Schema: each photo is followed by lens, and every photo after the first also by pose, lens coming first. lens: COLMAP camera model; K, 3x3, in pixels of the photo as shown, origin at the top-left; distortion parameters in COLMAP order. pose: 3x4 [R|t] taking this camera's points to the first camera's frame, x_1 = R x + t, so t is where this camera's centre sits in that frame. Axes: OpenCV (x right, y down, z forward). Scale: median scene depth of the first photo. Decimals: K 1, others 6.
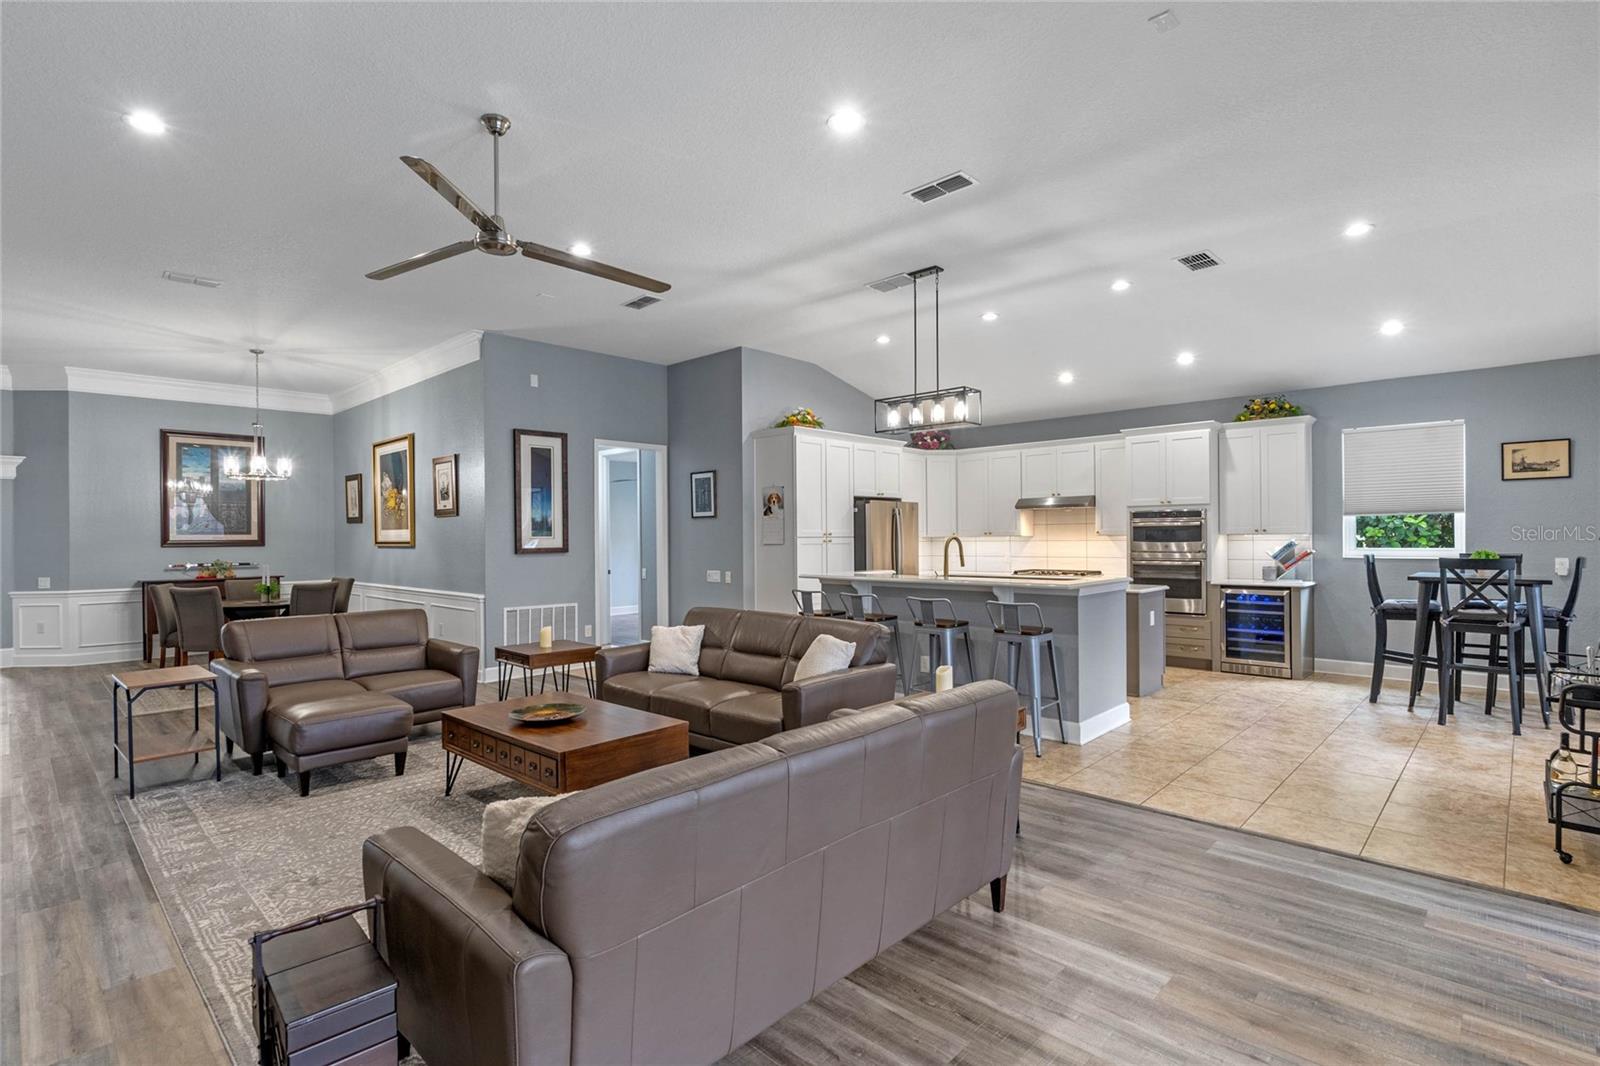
lens RADIAL K [[767.3, 0, 800.0], [0, 767.3, 533.0], [0, 0, 1]] dist [-0.001648, -0.000610]
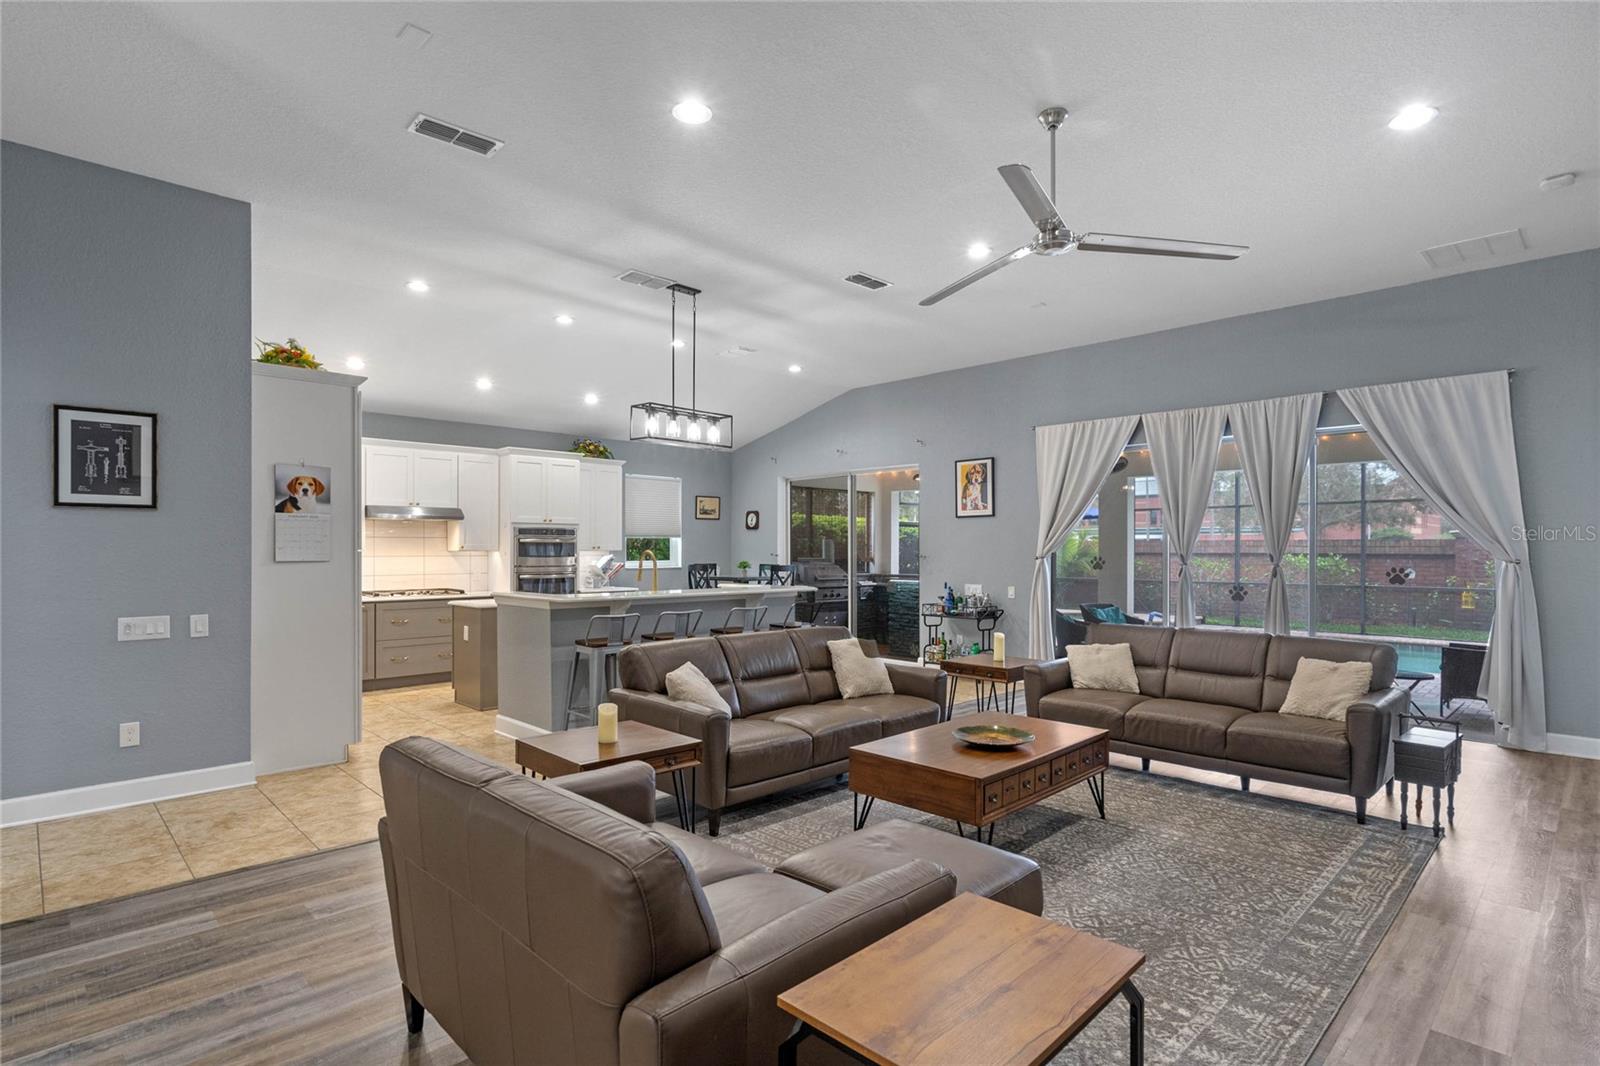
lens RADIAL K [[804.1, 0, 806.1], [0, 804.1, 544.9], [0, 0, 1]] dist [-0.000111, 0.000177]
pose [[0.026357, 0.014482, 0.999548, -0.677144], [-0.006331, 0.999877, -0.014319, 0.008687], [-0.999633, -0.005951, 0.026445, 0.616853]]
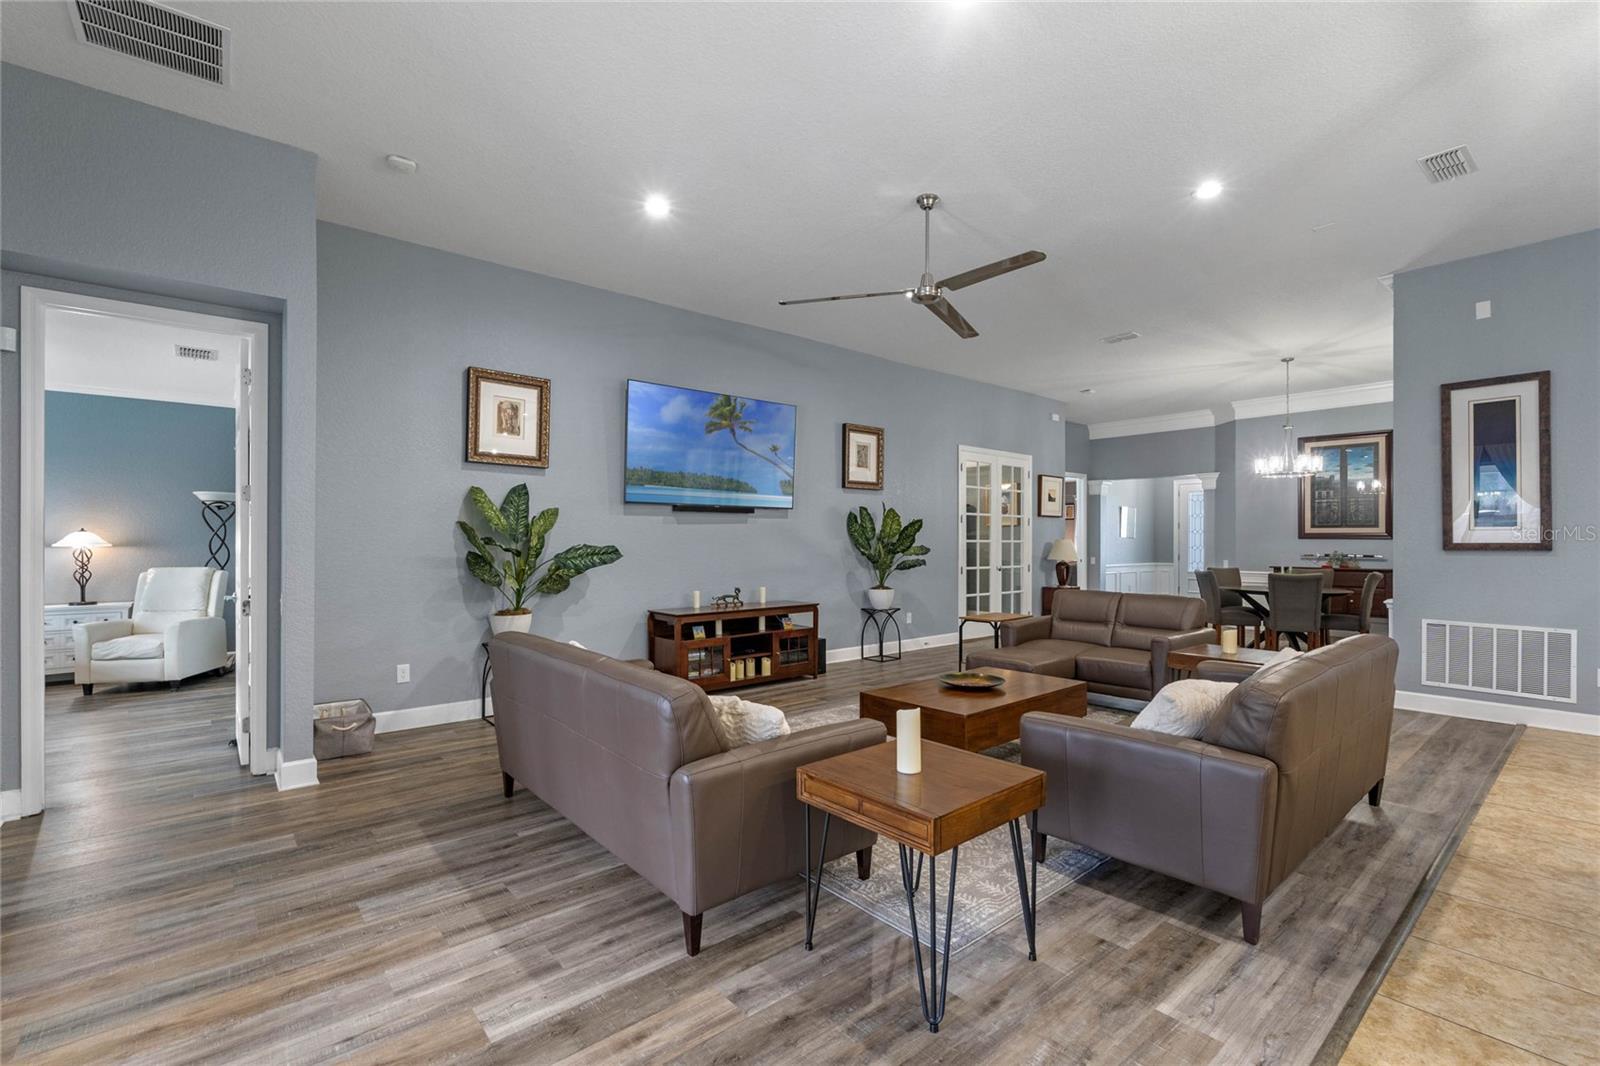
lens RADIAL K [[704.5, 0, 806.0], [0, 704.5, 535.9], [0, 0, 1]] dist [-0.004192, 0.000003]
pose [[-0.103068, 0.004469, -0.994664, 0.377018], [0.004625, 0.999981, 0.004013, 0.007498], [0.994664, -0.004187, -0.103087, 0.442904]]
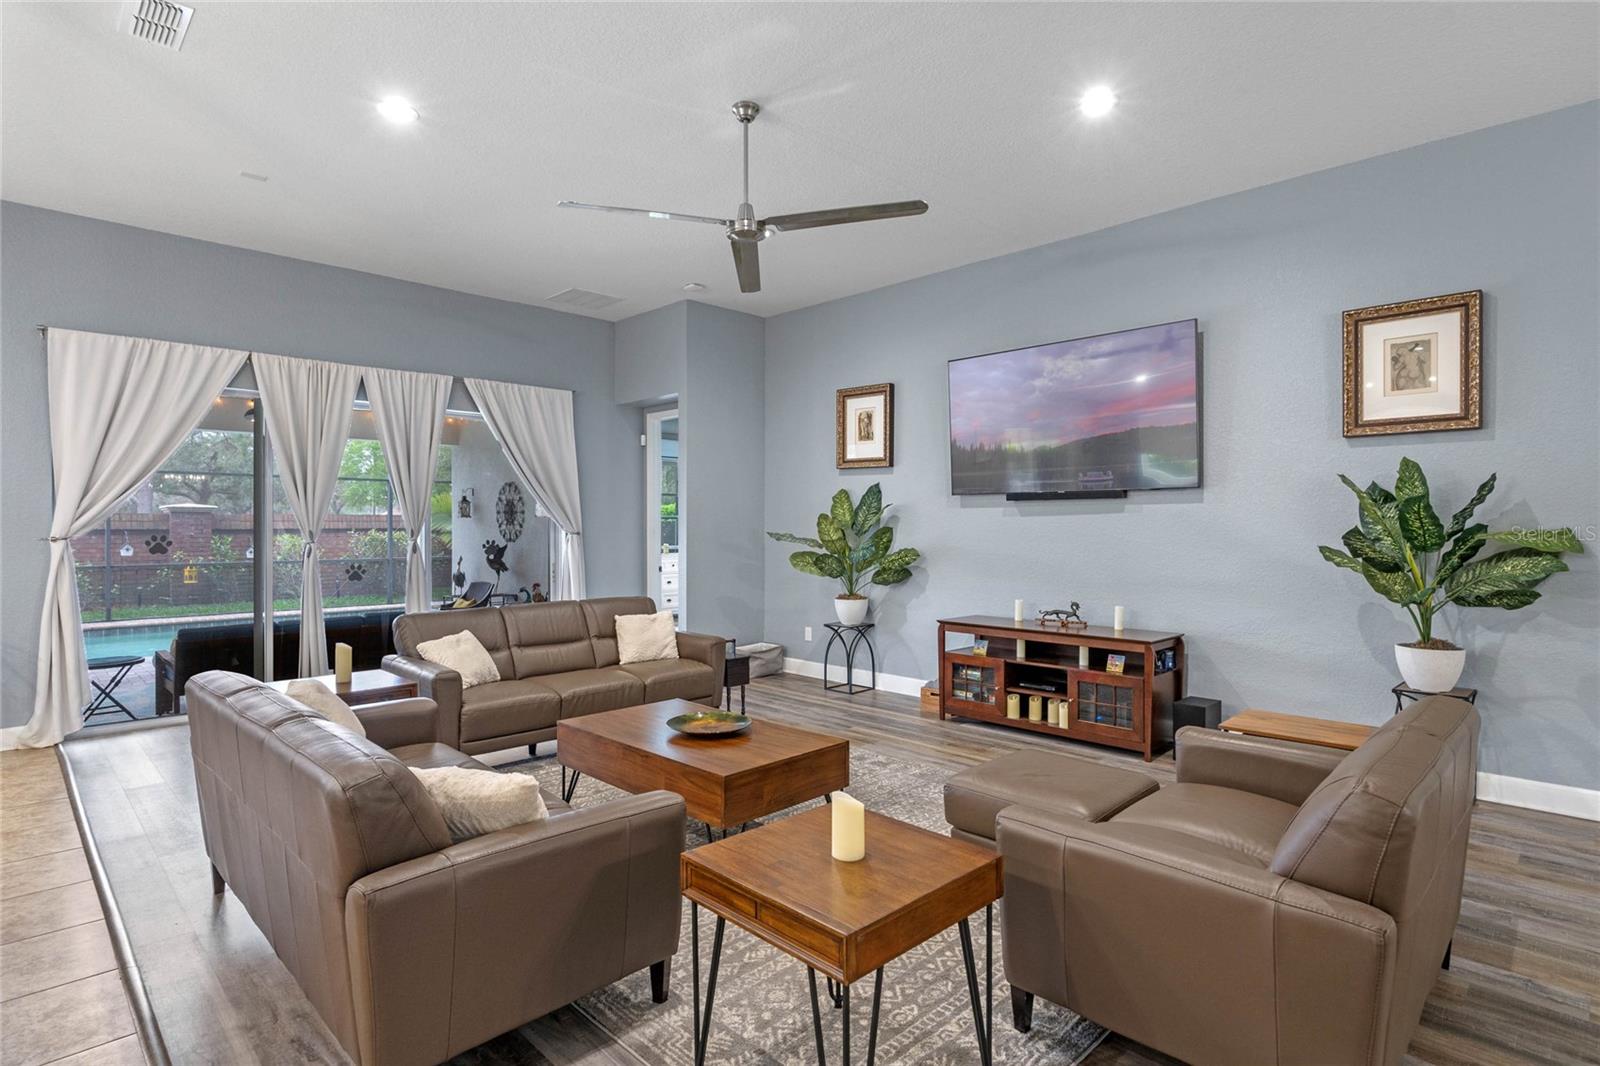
lens RADIAL K [[820.5, 0, 803.6], [0, 820.5, 535.2], [0, 0, 1]] dist [-0.005703, 0.000796]
pose [[-0.999622, 0.009621, 0.025765, -0.236583], [0.009826, 0.999921, 0.007837, 0.006247], [-0.025688, 0.008087, -0.999637, 0.996501]]
